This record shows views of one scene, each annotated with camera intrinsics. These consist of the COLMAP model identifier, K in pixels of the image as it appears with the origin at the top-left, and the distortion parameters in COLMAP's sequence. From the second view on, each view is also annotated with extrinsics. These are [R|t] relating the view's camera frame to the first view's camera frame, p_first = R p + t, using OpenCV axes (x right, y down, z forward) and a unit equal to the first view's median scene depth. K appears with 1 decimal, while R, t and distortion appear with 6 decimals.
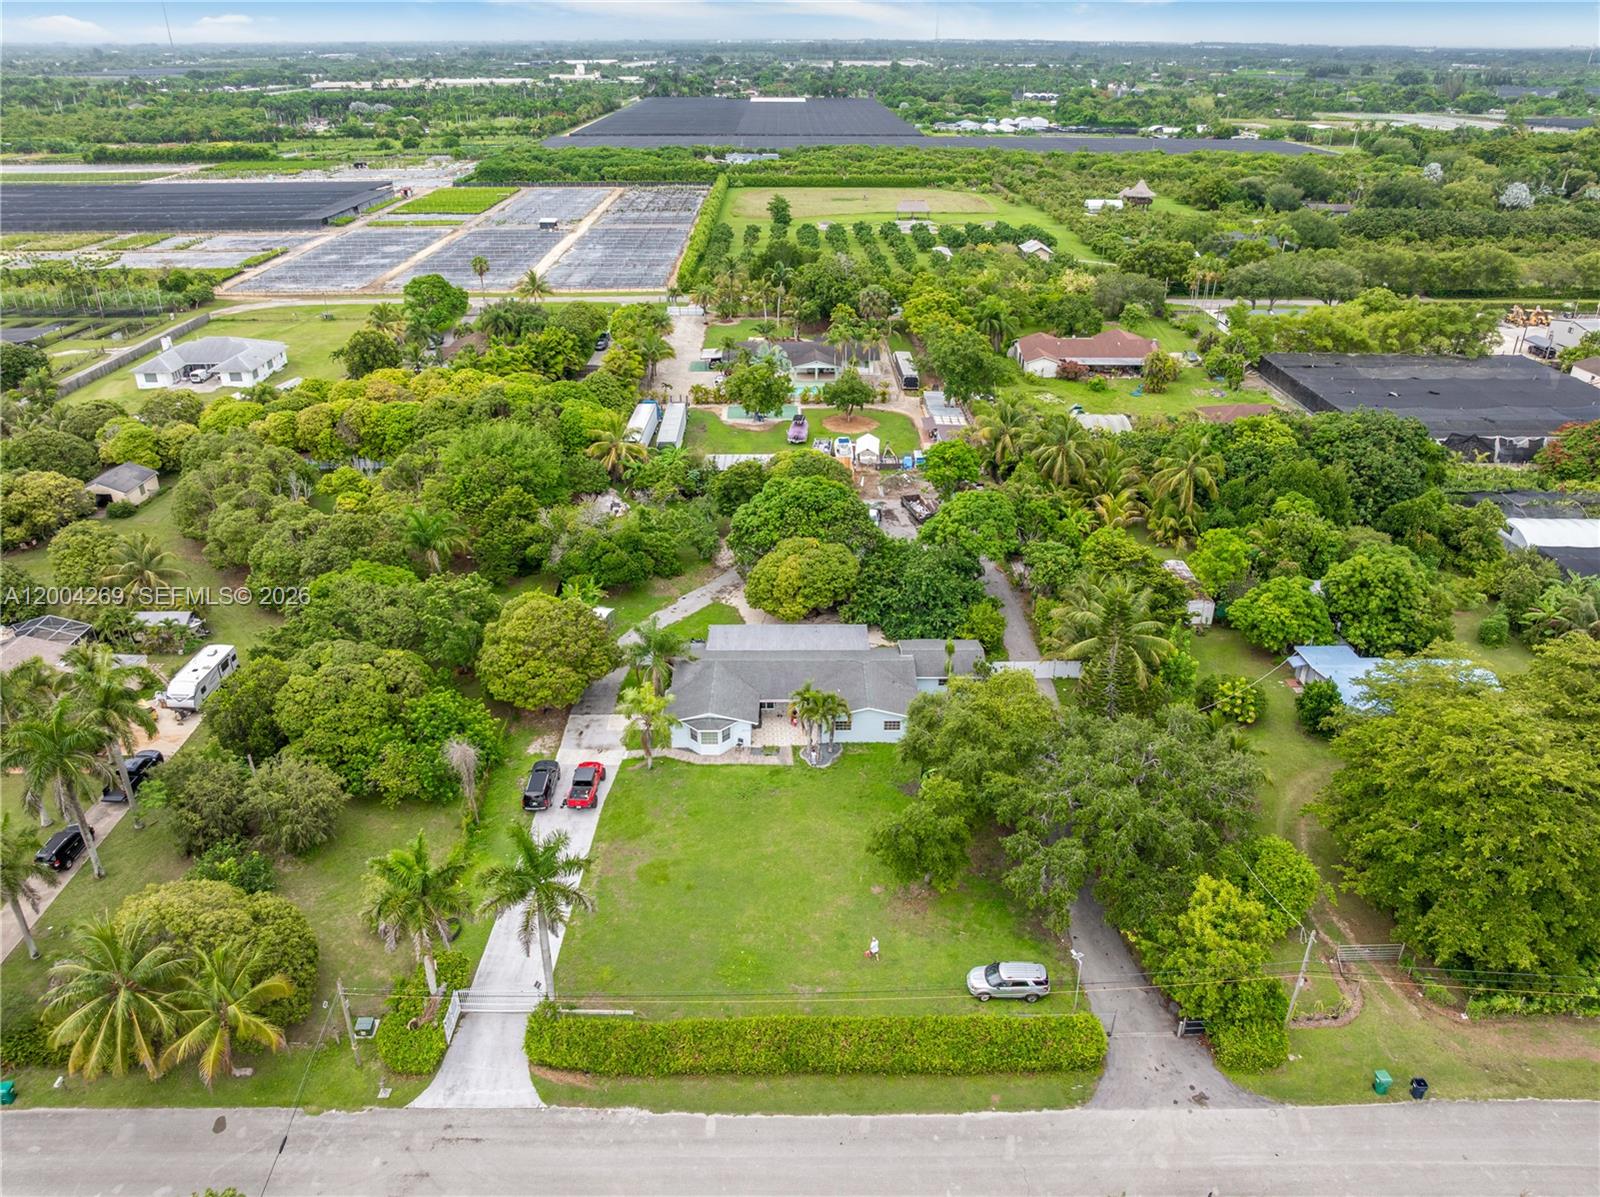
lens RADIAL K [[1130.1, 0, 804.7], [0, 1130.1, 590.0], [0, 0, 1]] dist [-0.039827, 0.003986]
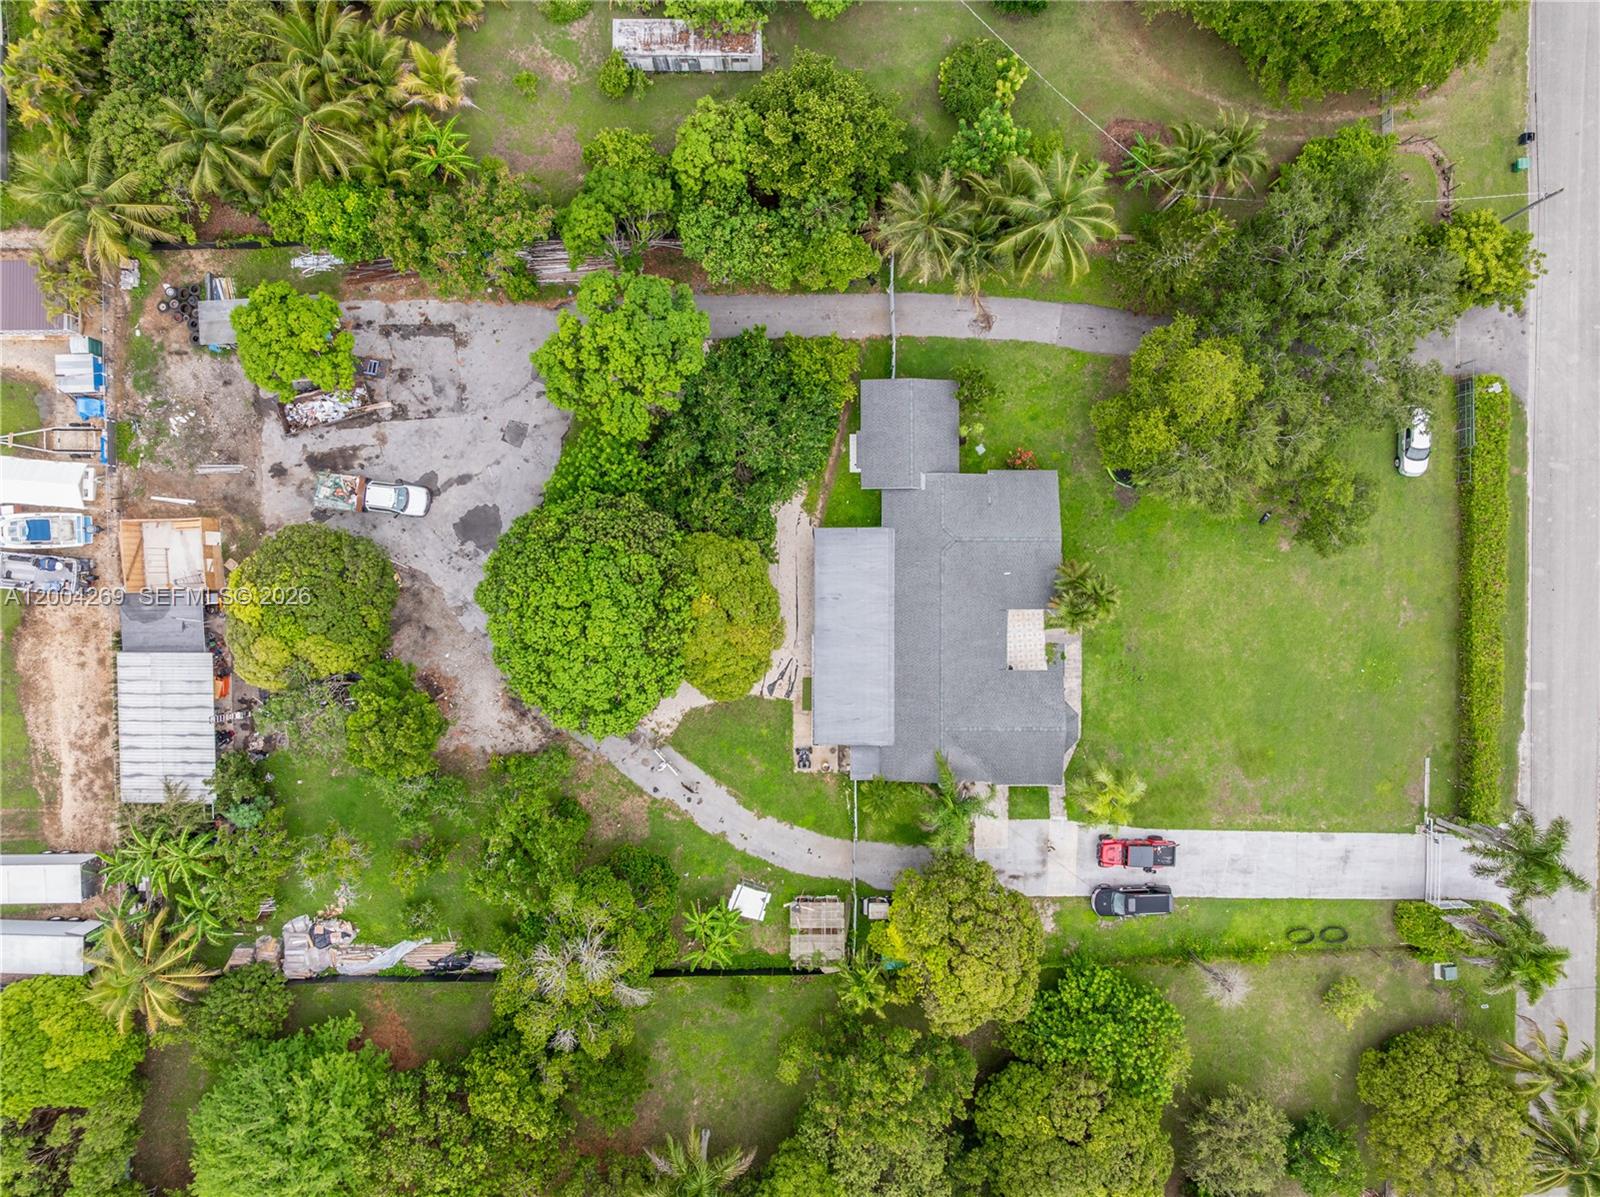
lens RADIAL K [[1130.1, 0, 804.7], [0, 1130.1, 590.0], [0, 0, 1]] dist [-0.039827, 0.003986]
pose [[0.006961, -0.999652, -0.025429, 0.019542], [0.422383, -0.020110, 0.906194, -0.361590], [-0.906391, -0.017048, 0.422096, 0.405275]]
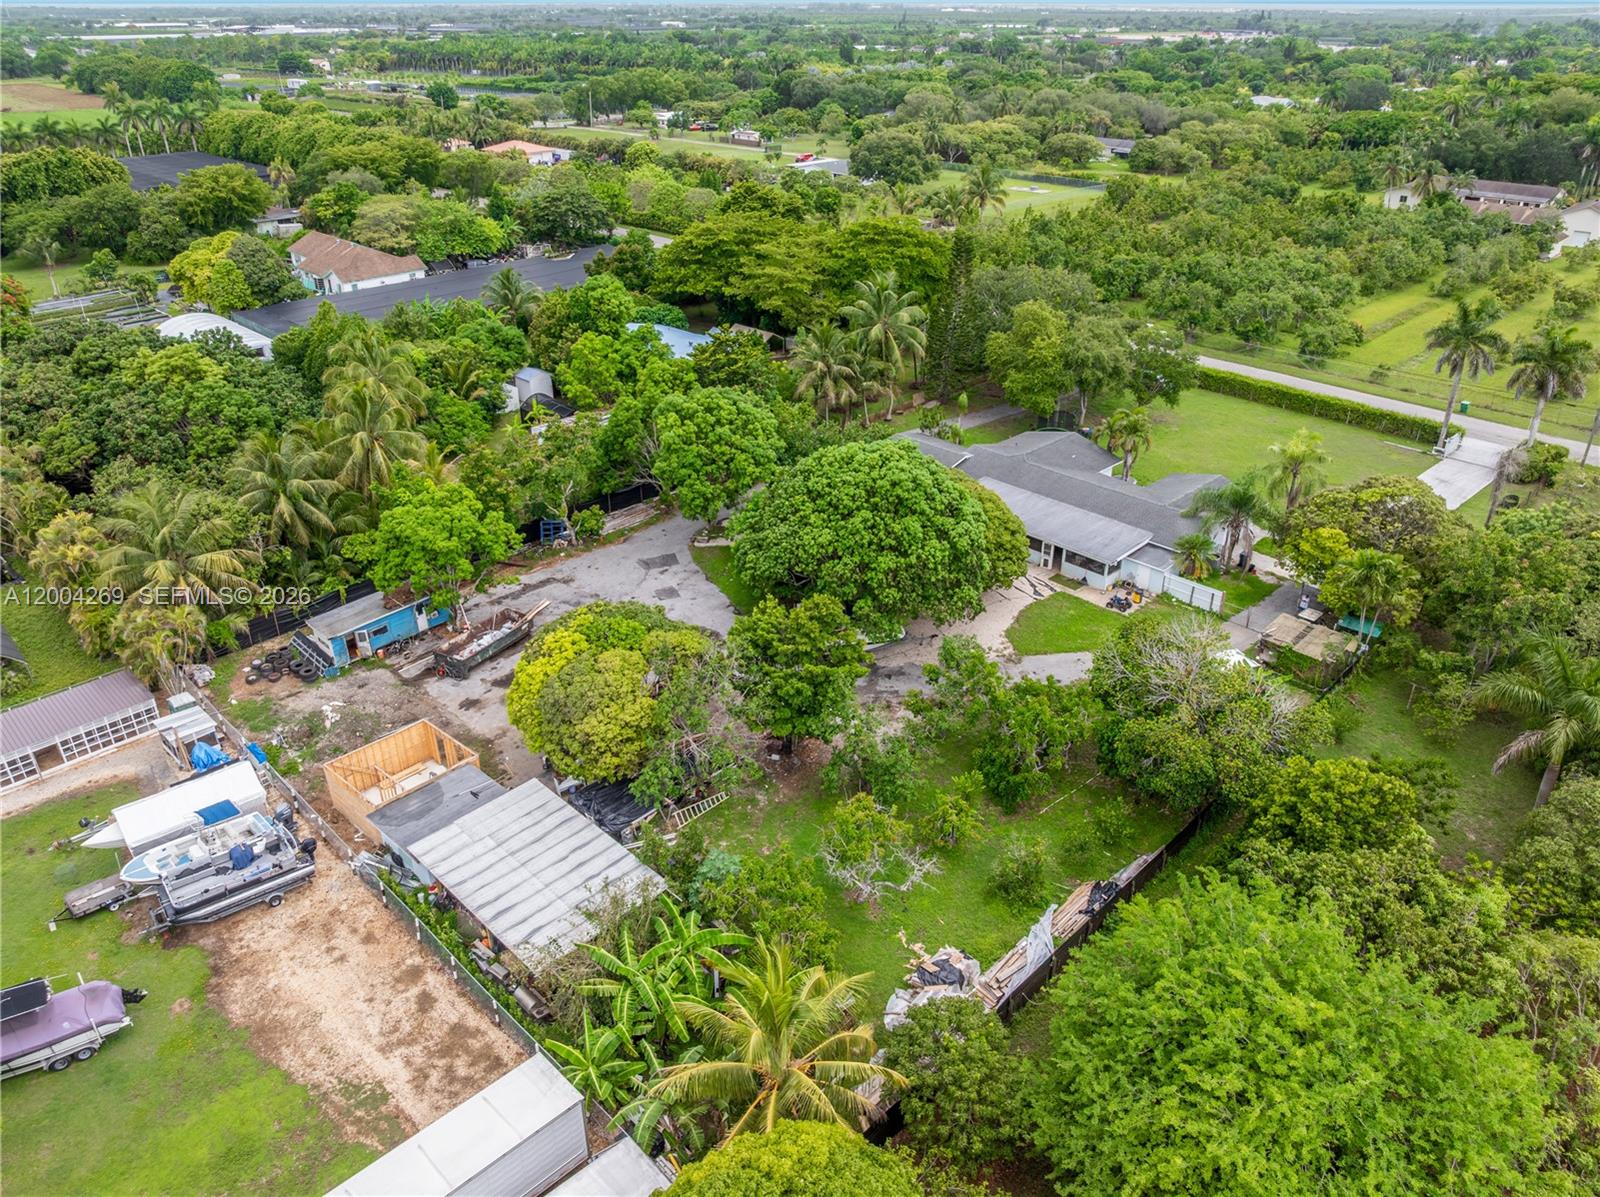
lens RADIAL K [[1130.1, 0, 804.7], [0, 1130.1, 590.0], [0, 0, 1]] dist [-0.039827, 0.003986]
pose [[-0.698217, -0.338813, 0.630633, -0.231277], [0.315253, 0.645379, 0.695774, -0.294616], [-0.642735, 0.684611, -0.343803, 0.796194]]
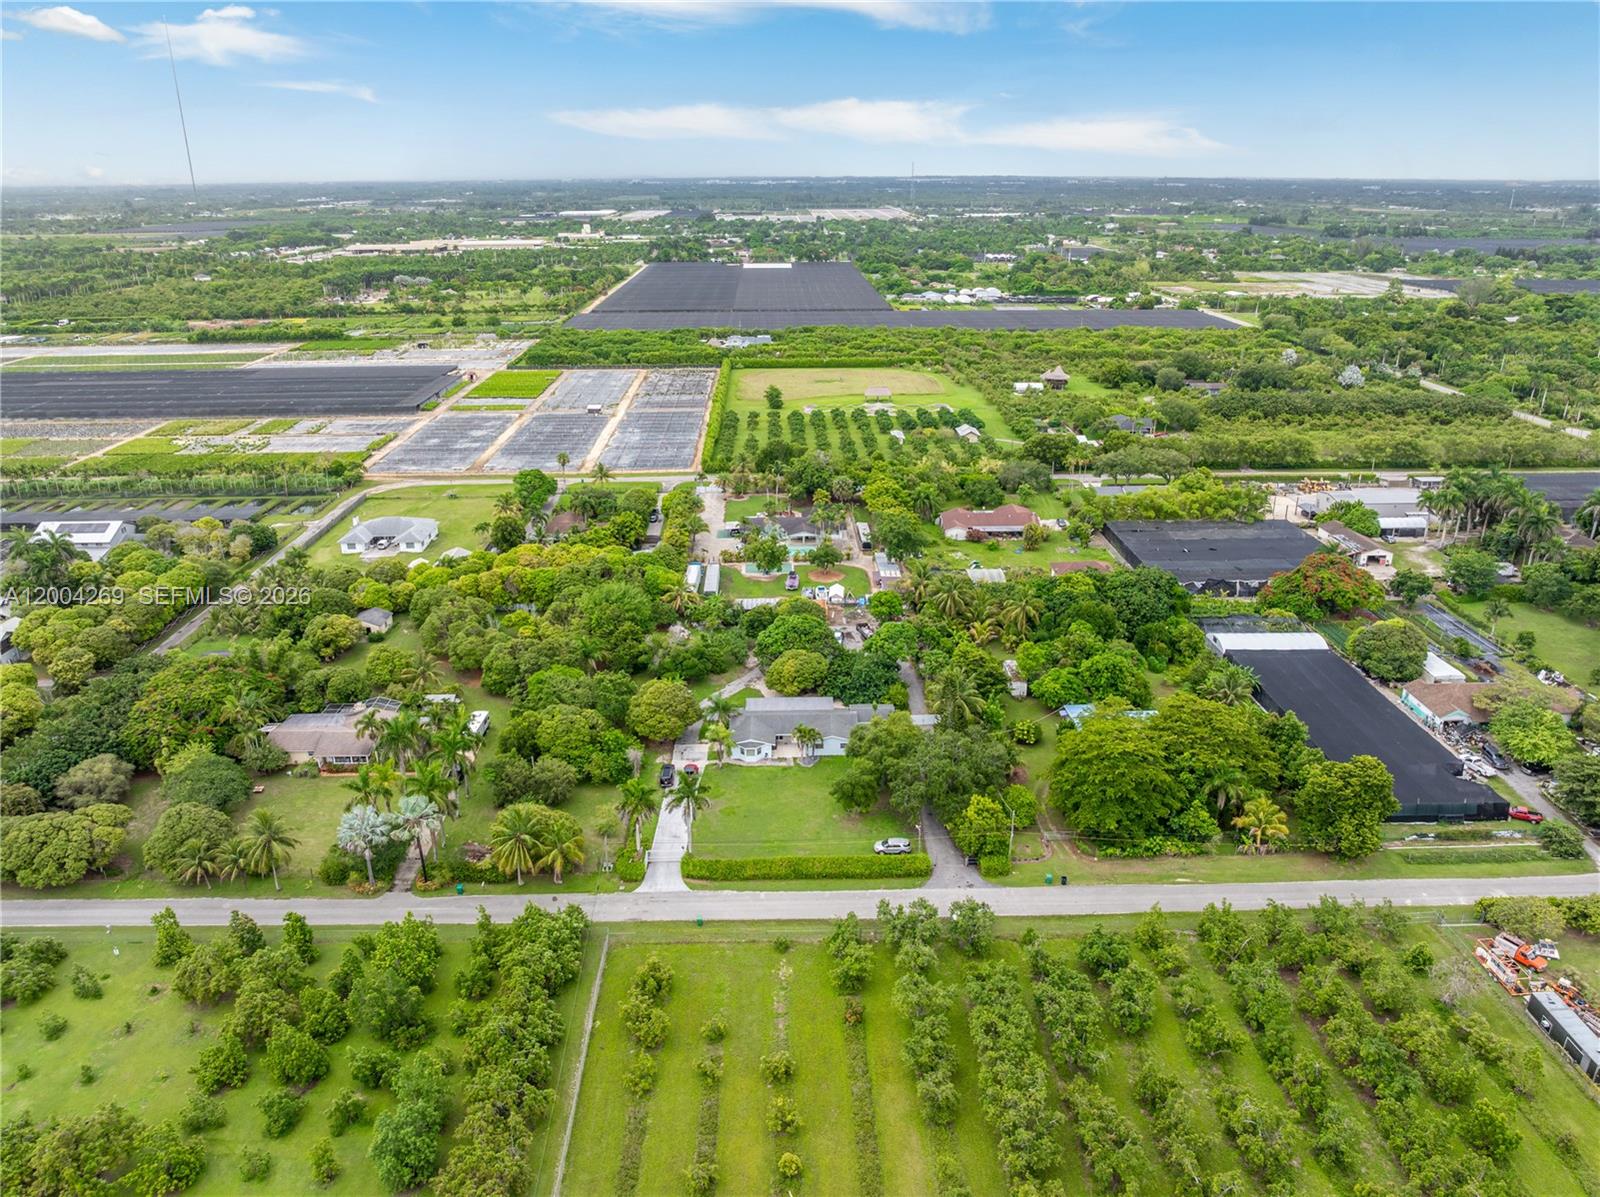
lens RADIAL K [[1121.8, 0, 805.1], [0, 1121.8, 602.9], [0, 0, 1]] dist [-0.033111, 0.000886]
pose [[0.999894, -0.010737, 0.009863, -0.003312], [0.011587, 0.995823, -0.090567, 0.024693], [-0.008849, 0.090672, 0.995842, -0.469906]]
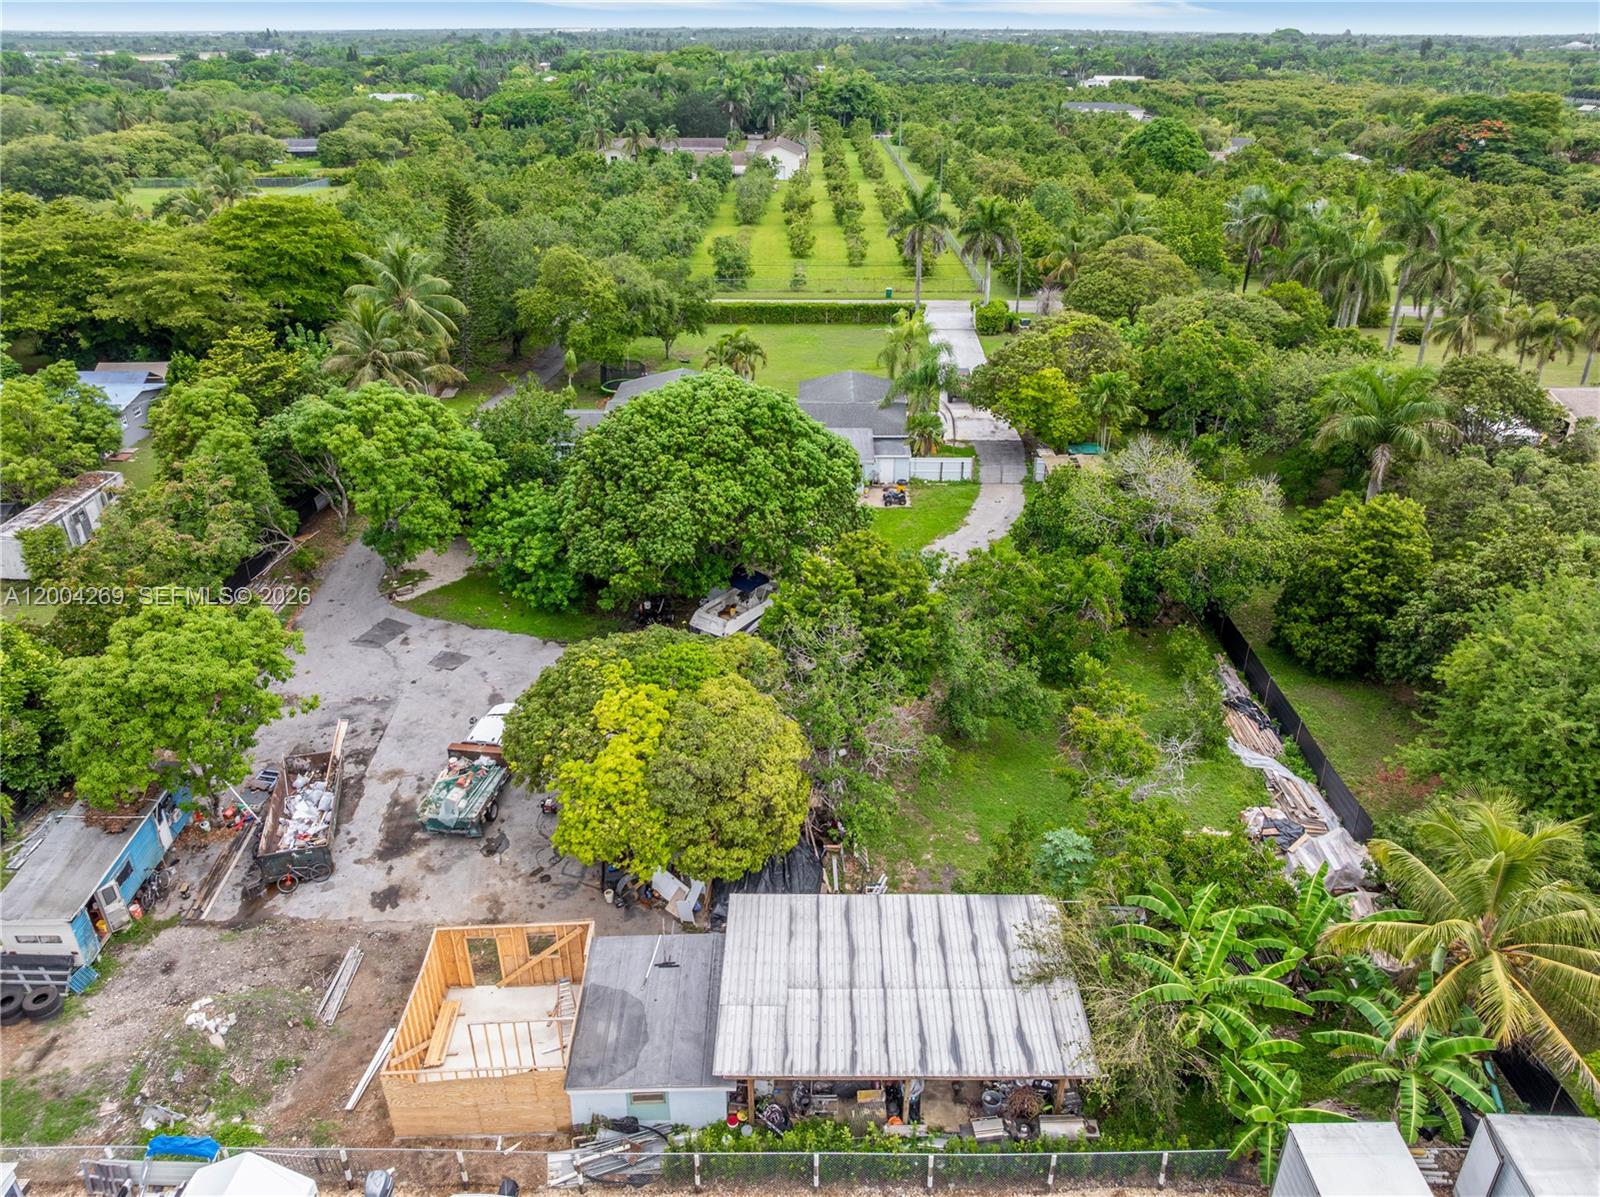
lens RADIAL K [[1130.1, 0, 804.7], [0, 1130.1, 590.0], [0, 0, 1]] dist [-0.039827, 0.003986]
pose [[-0.999845, -0.012805, 0.012095, -0.029786], [0.002002, 0.599630, 0.800275, -0.267869], [-0.017500, 0.800175, -0.599512, 0.847787]]
